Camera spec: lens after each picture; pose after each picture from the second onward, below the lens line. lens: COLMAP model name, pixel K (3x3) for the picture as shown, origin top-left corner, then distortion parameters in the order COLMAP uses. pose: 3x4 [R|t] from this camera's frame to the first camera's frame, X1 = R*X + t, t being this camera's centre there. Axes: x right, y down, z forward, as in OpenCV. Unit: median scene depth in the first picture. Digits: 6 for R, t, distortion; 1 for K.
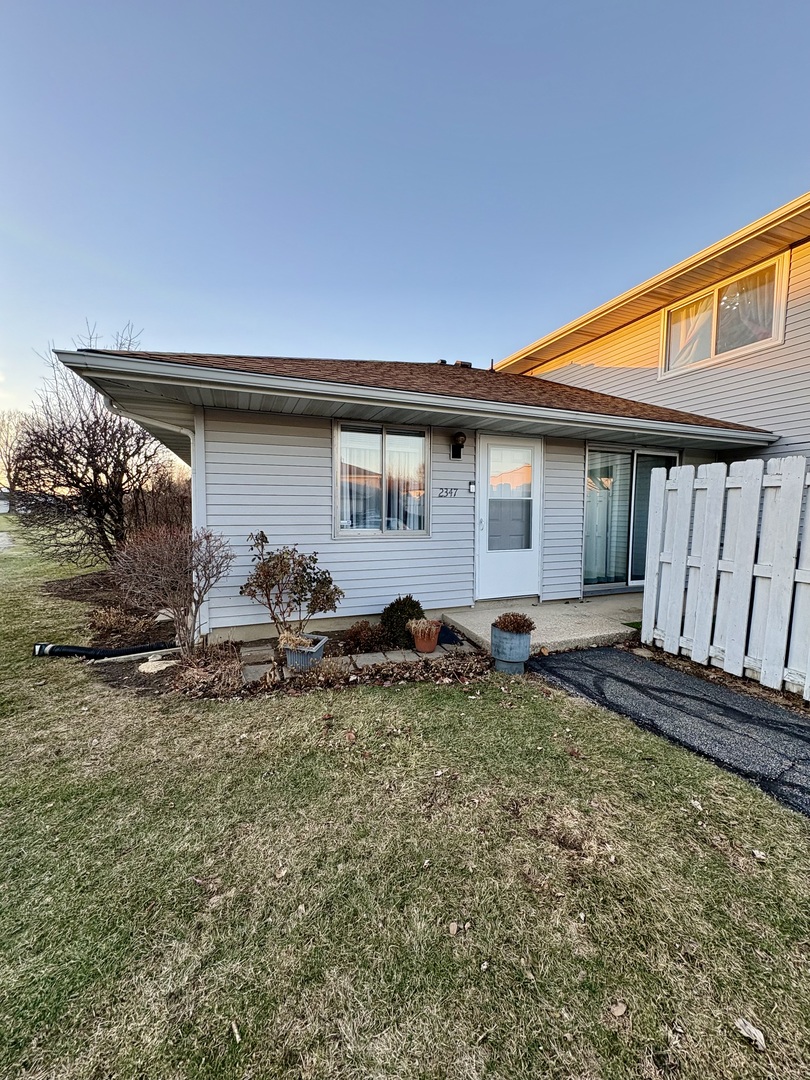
lens RADIAL K [[430.5, 0, 406.9], [0, 430.5, 537.9], [0, 0, 1]] dist [-0.002064, 0.000050]
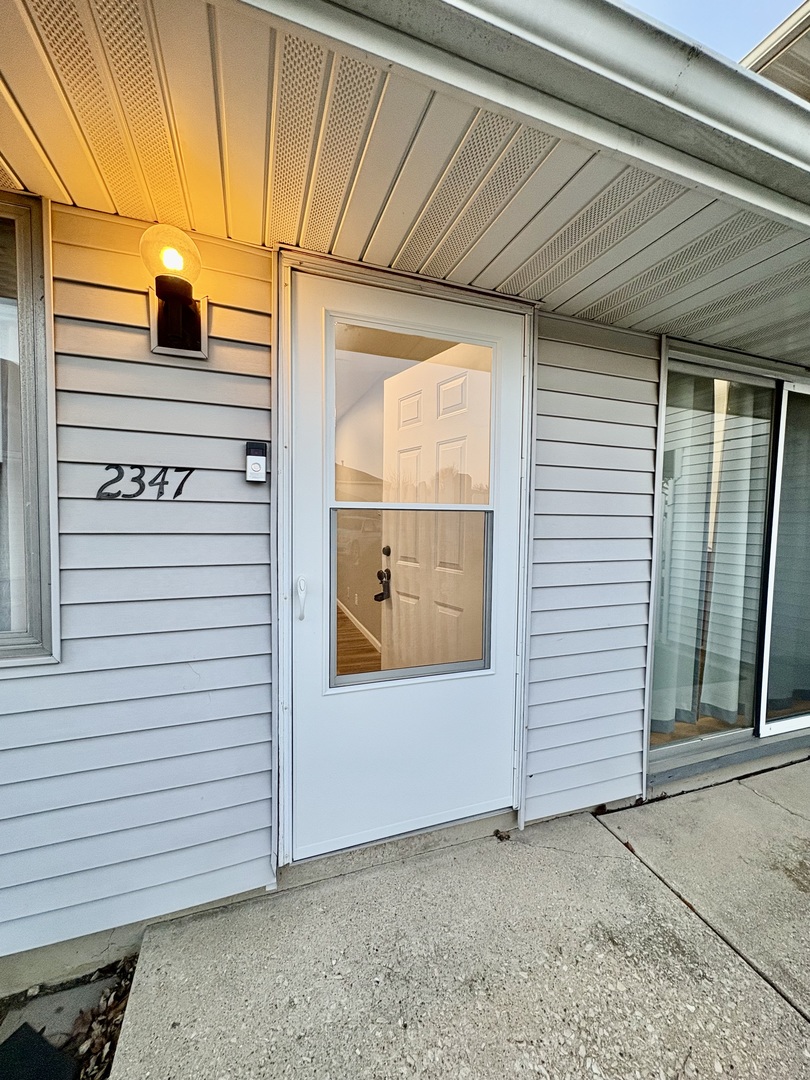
lens RADIAL K [[430.5, 0, 406.9], [0, 430.5, 537.9], [0, 0, 1]] dist [-0.002064, 0.000050]
pose [[0.999335, 0.011183, -0.034706, 0.238467], [-0.011889, 0.999725, -0.020220, -0.062233], [0.034470, 0.020619, 0.999193, 0.681534]]
